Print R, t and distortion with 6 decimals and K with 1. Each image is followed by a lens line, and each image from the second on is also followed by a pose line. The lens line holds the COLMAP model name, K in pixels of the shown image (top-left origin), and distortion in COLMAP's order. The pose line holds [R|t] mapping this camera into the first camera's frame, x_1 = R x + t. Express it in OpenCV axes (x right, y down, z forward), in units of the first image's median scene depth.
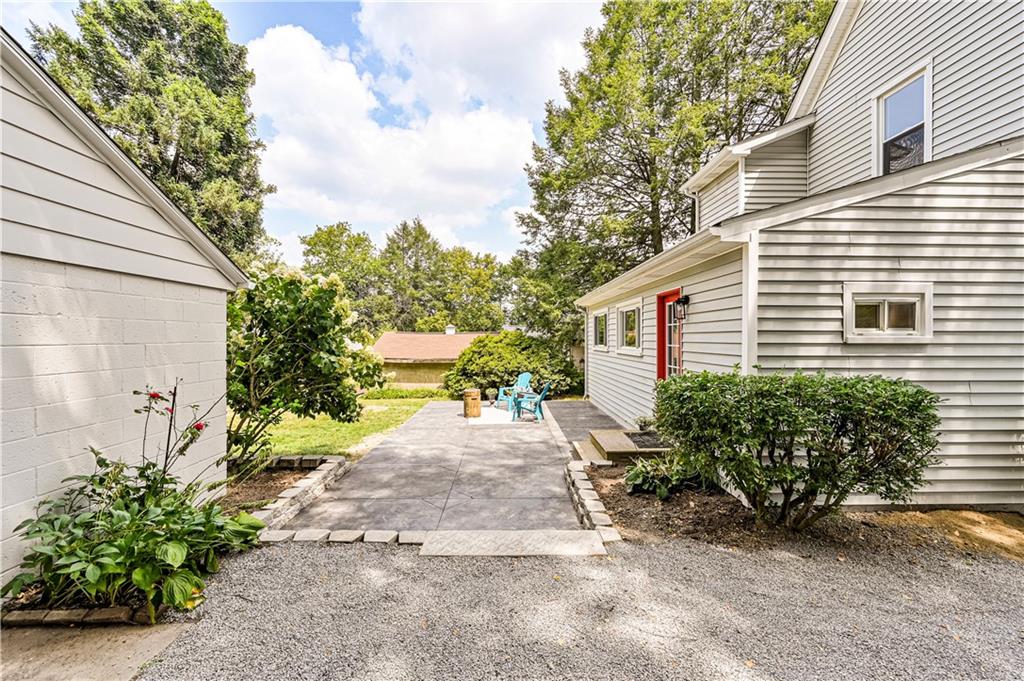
lens RADIAL K [[416.3, 0, 510.2], [0, 416.3, 343.5], [0, 0, 1]] dist [0.000013, 0.000111]
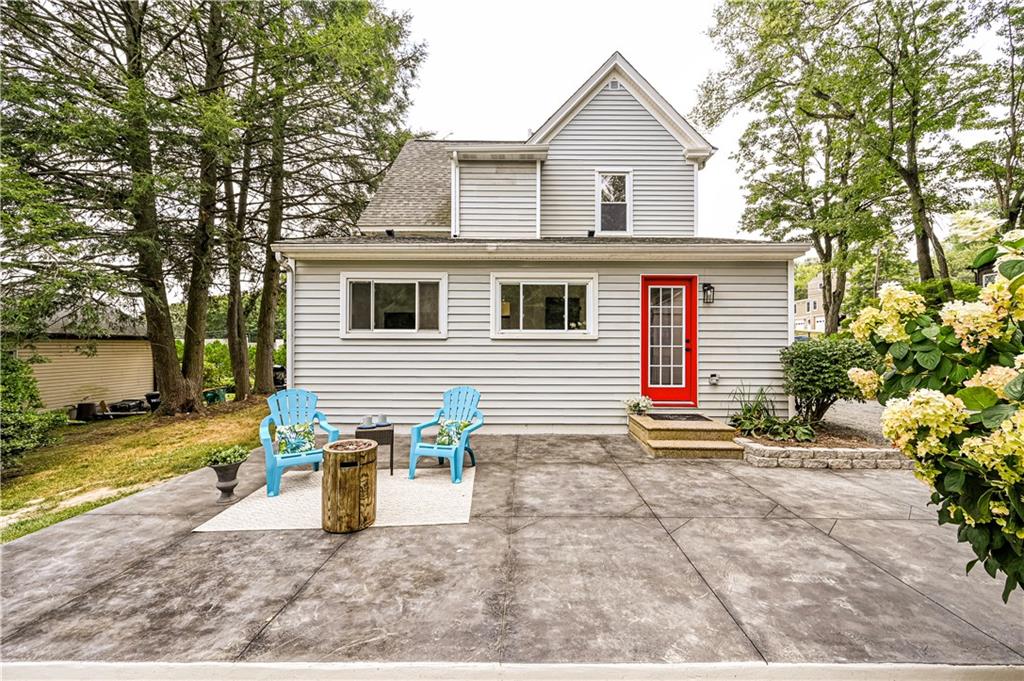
lens RADIAL K [[416.3, 0, 518.4], [0, 416.3, 340.3], [0, 0, 1]] dist [0.000013, 0.000111]
pose [[-0.002711, -0.008971, 0.999956, -0.560036], [0.012749, 0.999878, 0.009004, -0.020349], [-0.999915, 0.012773, -0.002596, 1.261862]]
